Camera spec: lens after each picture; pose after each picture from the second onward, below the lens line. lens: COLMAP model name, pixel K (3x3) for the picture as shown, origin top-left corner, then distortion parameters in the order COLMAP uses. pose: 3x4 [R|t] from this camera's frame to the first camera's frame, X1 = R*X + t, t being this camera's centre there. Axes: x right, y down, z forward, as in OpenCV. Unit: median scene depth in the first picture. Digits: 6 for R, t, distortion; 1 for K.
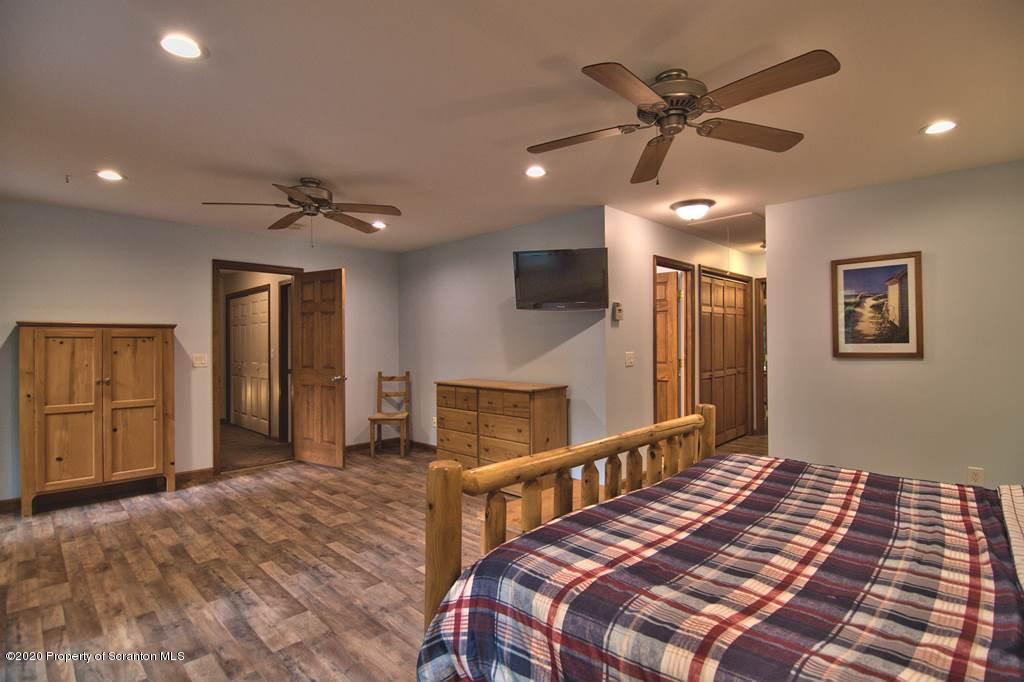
lens RADIAL K [[498.1, 0, 512.0], [0, 498.1, 341.0], [0, 0, 1]] dist [-0.002074, -0.000287]
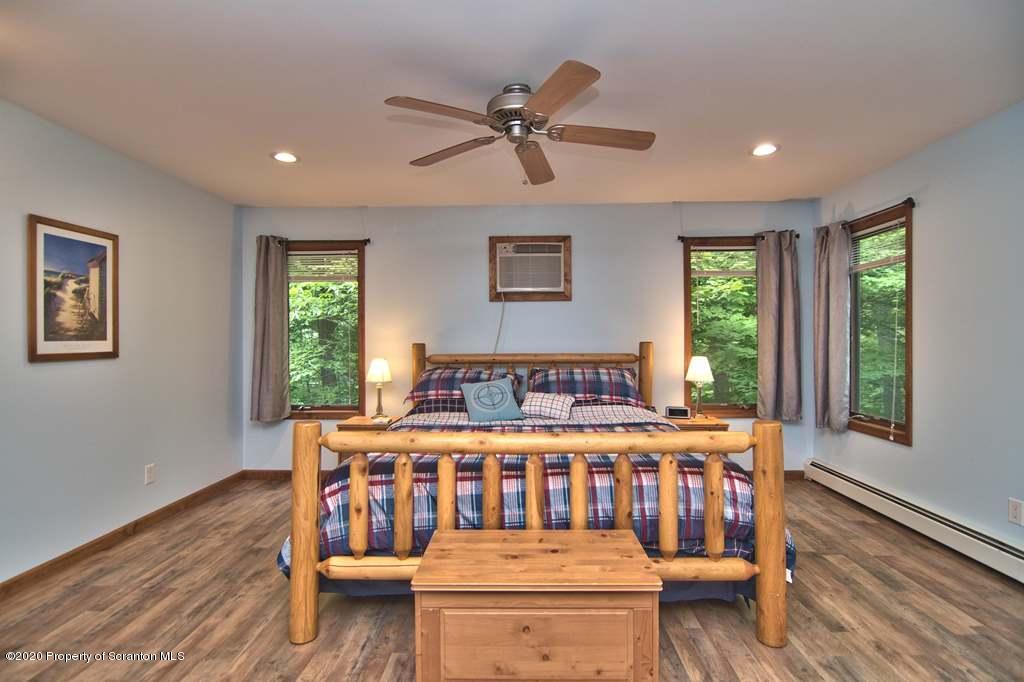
lens RADIAL K [[498.1, 0, 512.0], [0, 498.1, 341.0], [0, 0, 1]] dist [-0.002074, -0.000287]
pose [[-0.683618, 0.004976, 0.729823, -0.280914], [0.006799, 0.999977, -0.000449, 0.010237], [-0.729808, 0.004655, -0.683636, 1.053225]]
